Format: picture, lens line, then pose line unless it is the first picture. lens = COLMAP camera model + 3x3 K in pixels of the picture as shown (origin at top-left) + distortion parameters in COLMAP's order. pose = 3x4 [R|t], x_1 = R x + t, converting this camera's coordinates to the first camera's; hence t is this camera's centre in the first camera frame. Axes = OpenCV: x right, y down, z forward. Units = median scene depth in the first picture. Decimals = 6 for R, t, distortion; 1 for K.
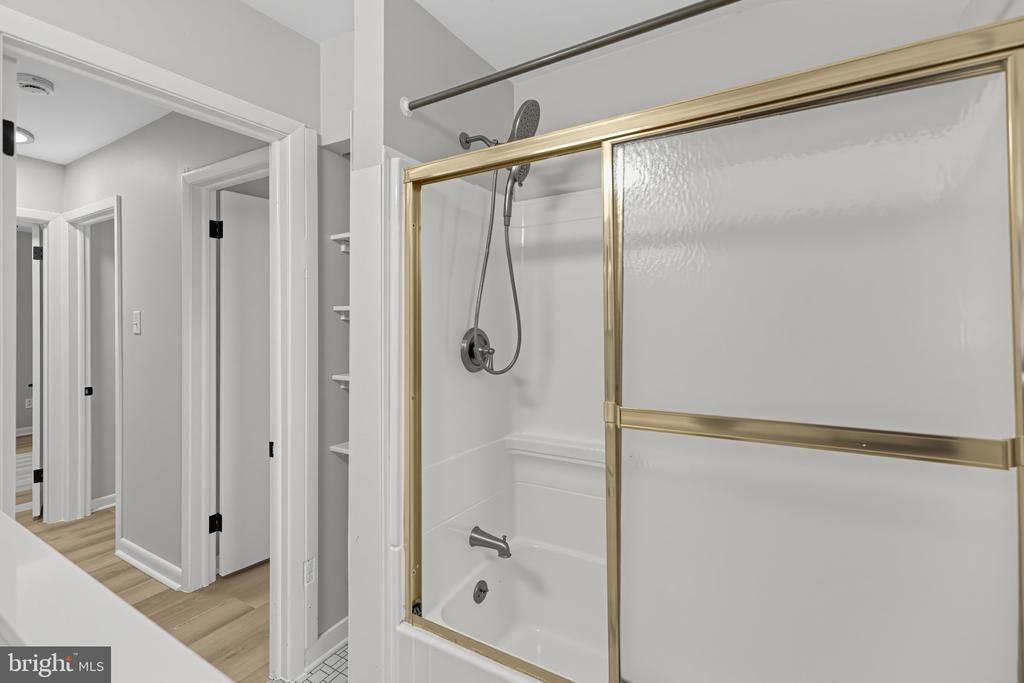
lens RADIAL K [[458.4, 0, 515.2], [0, 458.4, 331.8], [0, 0, 1]] dist [0.004759, -0.001147]
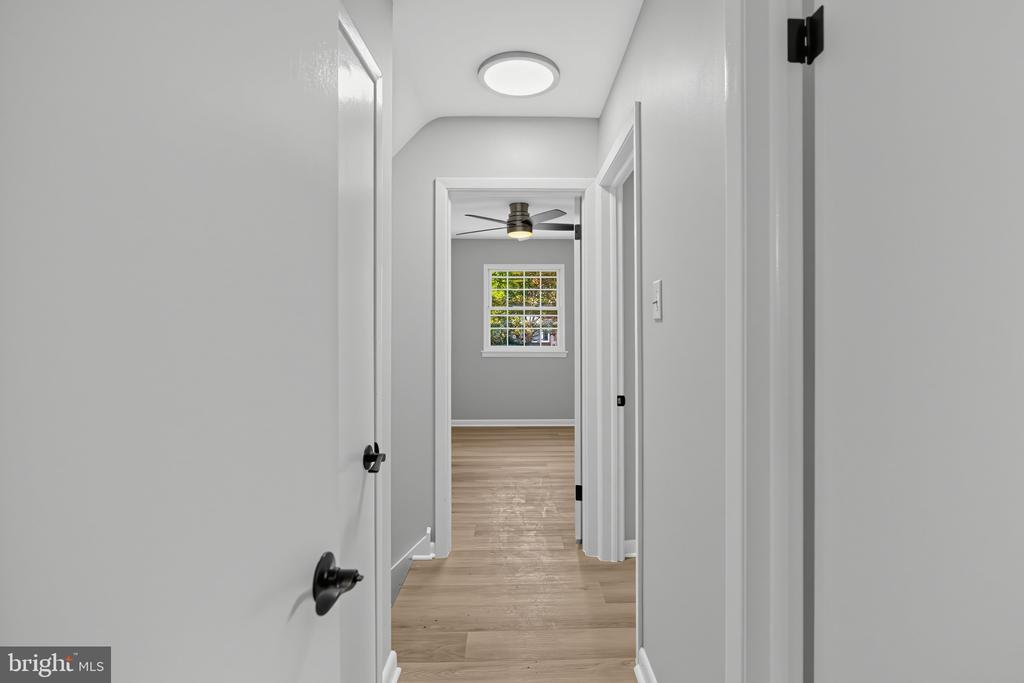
lens RADIAL K [[458.4, 0, 517.7], [0, 458.4, 336.2], [0, 0, 1]] dist [0.004759, -0.001147]
pose [[0.486794, -0.000451, -0.873516, -0.345372], [-0.000782, 0.999999, -0.000951, 0.021996], [0.873516, 0.001146, 0.486794, 0.482685]]
